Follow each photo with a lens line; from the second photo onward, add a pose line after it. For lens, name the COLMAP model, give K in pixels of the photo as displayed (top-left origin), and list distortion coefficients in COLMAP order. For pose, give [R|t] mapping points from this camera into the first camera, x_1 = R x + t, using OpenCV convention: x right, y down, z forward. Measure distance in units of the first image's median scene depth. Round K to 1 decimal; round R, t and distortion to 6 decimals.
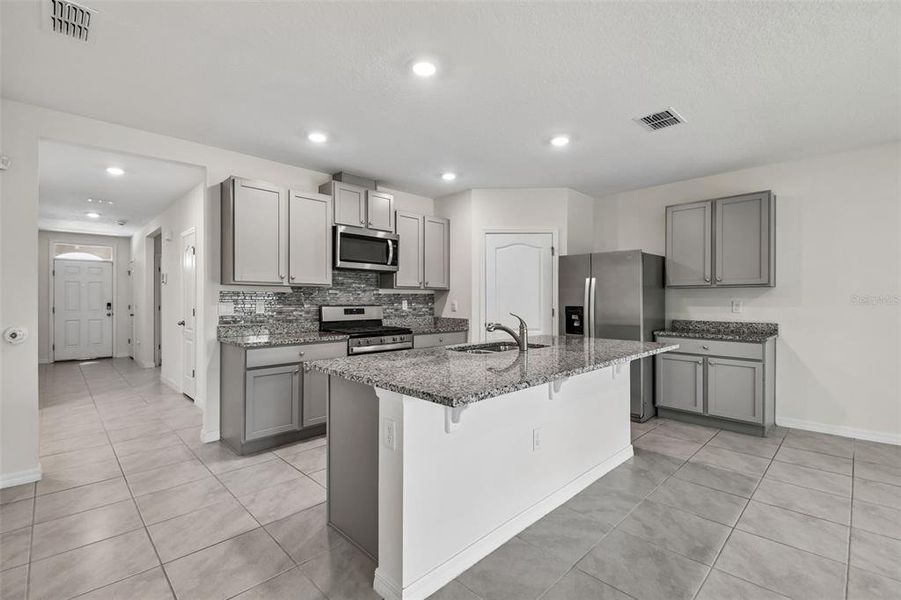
lens RADIAL K [[398.7, 0, 452.2], [0, 398.7, 301.7], [0, 0, 1]] dist [0.039279, -0.024642]
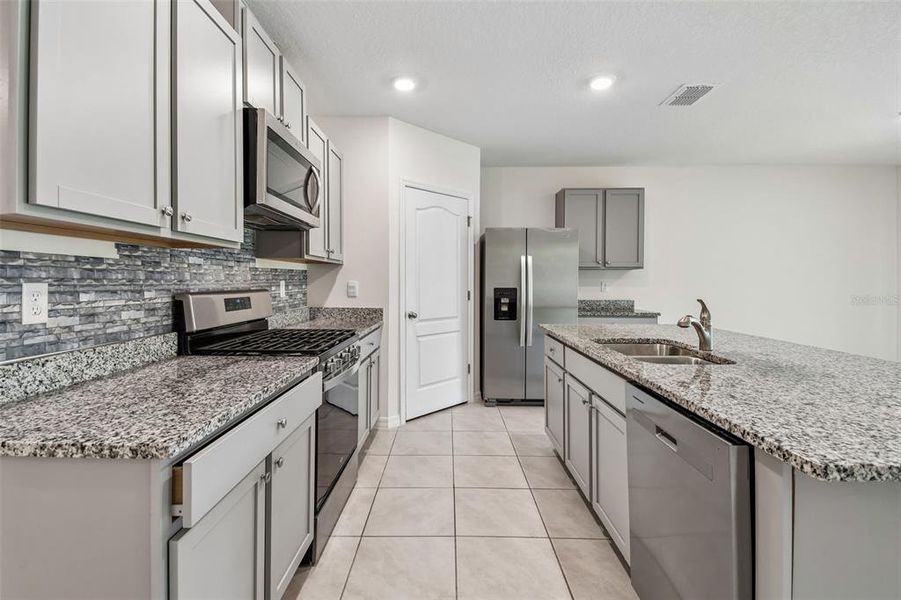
lens RADIAL K [[403.2, 0, 442.4], [0, 403.2, 285.7], [0, 0, 1]] dist [0.040300, -0.024414]
pose [[0.713595, -0.007334, 0.700520, -0.418972], [0.000335, 0.999949, 0.010127, -0.002050], [-0.700558, -0.006992, 0.713561, 0.495381]]
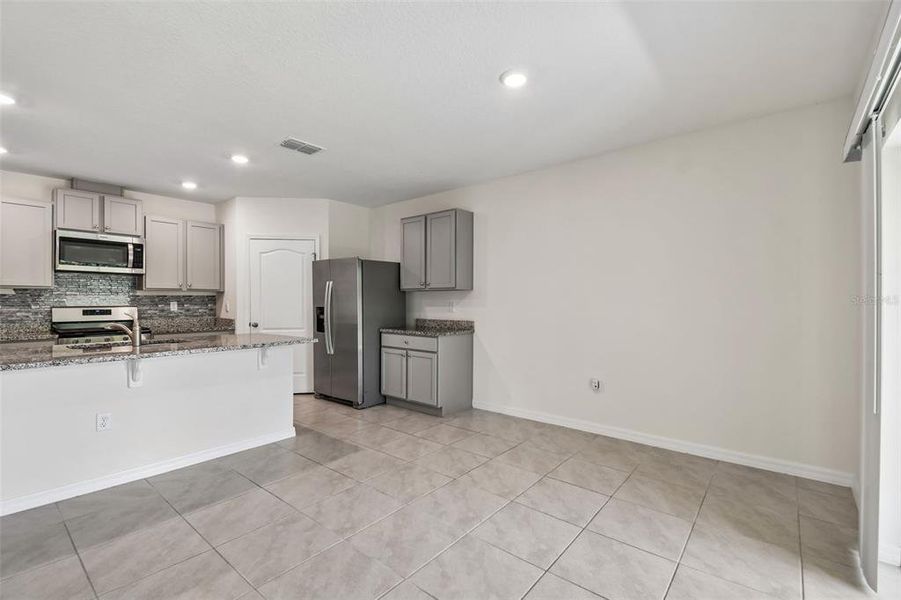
lens RADIAL K [[398.7, 0, 452.2], [0, 398.7, 301.7], [0, 0, 1]] dist [0.039279, -0.024642]
pose [[0.995189, -0.000437, 0.097974, 0.581123], [0.000708, 0.999996, -0.002730, 0.000295], [-0.097973, 0.002786, 0.995185, -0.138944]]
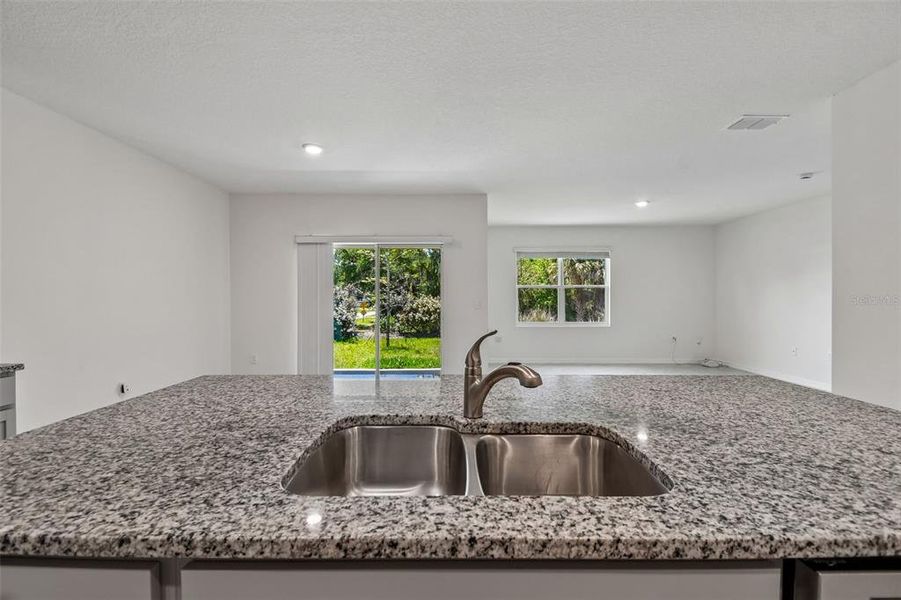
lens RADIAL K [[398.7, 0, 452.2], [0, 398.7, 301.7], [0, 0, 1]] dist [0.039279, -0.024642]
pose [[-0.708292, -0.002404, 0.705916, -0.064977], [0.006849, 0.999924, 0.010277, -0.002017], [-0.705887, 0.012114, -0.708221, 0.804514]]
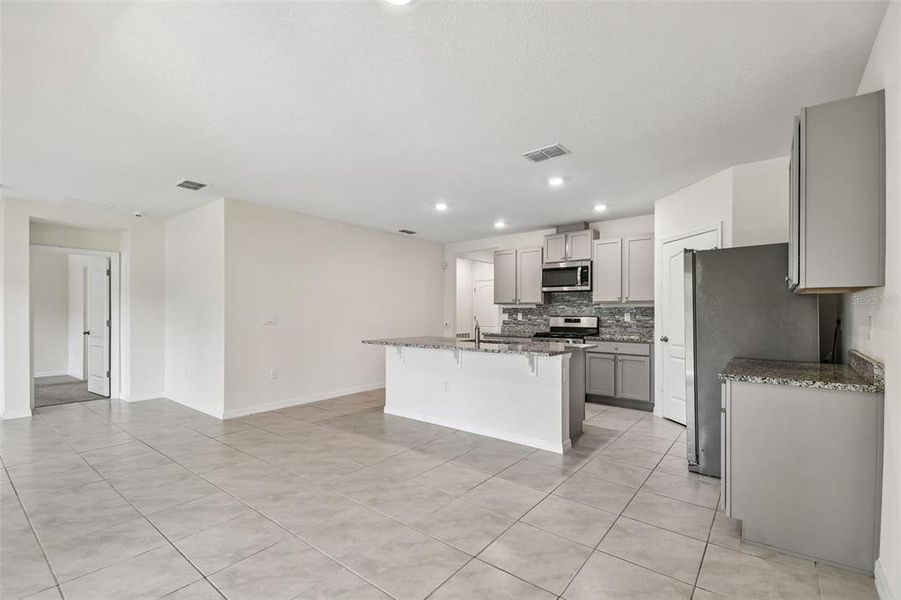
lens RADIAL K [[400.7, 0, 448.5], [0, 400.7, 314.0], [0, 0, 1]] dist [0.016584, -0.000168]
pose [[0.117687, 0.005516, -0.993035, 1.114016], [-0.004565, 0.999977, 0.005013, -0.003977], [0.993040, 0.003944, 0.117709, 0.416246]]
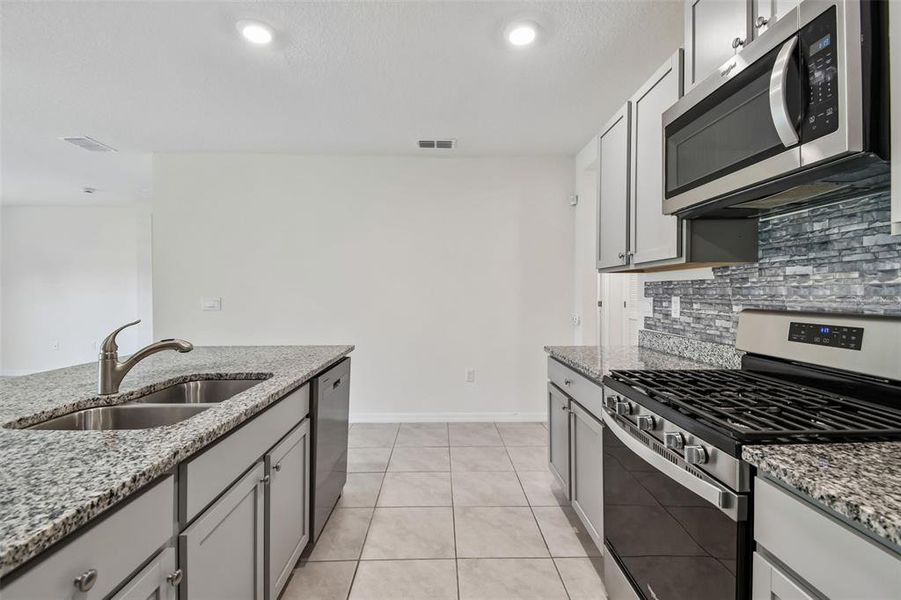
lens RADIAL K [[395.6, 0, 450.5], [0, 395.6, 300.0], [0, 0, 1]] dist [0.039257, -0.029333]
pose [[-0.685409, 0.011487, -0.728068, 0.151048], [-0.002952, 0.999824, 0.018553, -0.005403], [0.728153, 0.014866, -0.685254, 1.022890]]
